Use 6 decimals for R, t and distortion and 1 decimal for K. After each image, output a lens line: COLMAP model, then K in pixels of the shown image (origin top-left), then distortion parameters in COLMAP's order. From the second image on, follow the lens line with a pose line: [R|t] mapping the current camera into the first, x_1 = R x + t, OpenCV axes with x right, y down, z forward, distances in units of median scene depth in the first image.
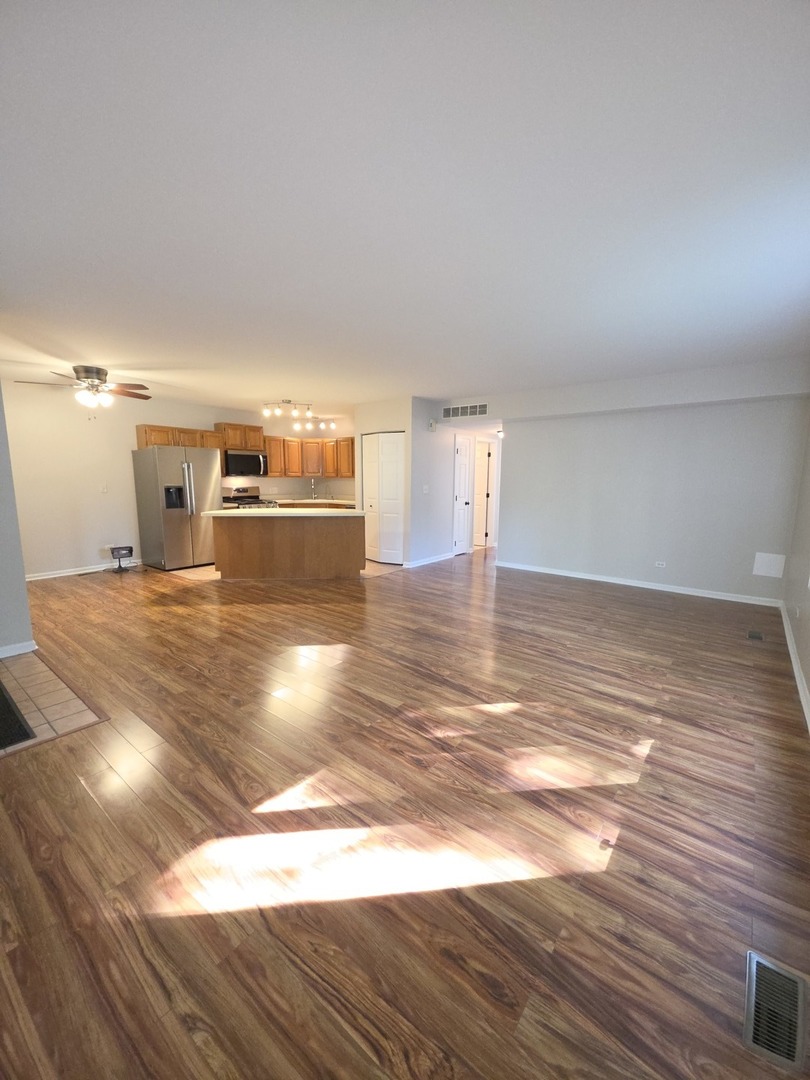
lens RADIAL K [[430.3, 0, 410.2], [0, 430.3, 542.1], [0, 0, 1]] dist [0.000932, -0.000373]
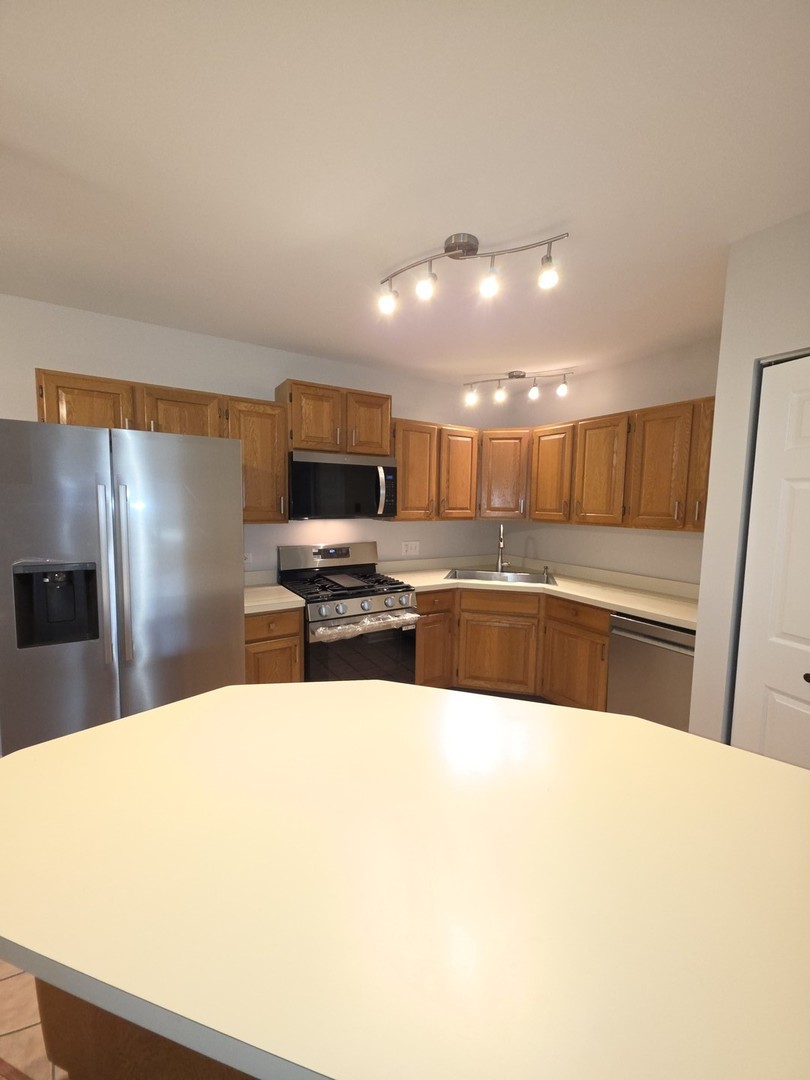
lens RADIAL K [[430.3, 0, 410.2], [0, 430.3, 542.1], [0, 0, 1]] dist [0.000932, -0.000373]
pose [[0.940661, 0.039596, -0.337029, -0.200156], [-0.058831, 0.997159, -0.047046, -0.123932], [0.334208, 0.064082, 0.940318, 0.688559]]
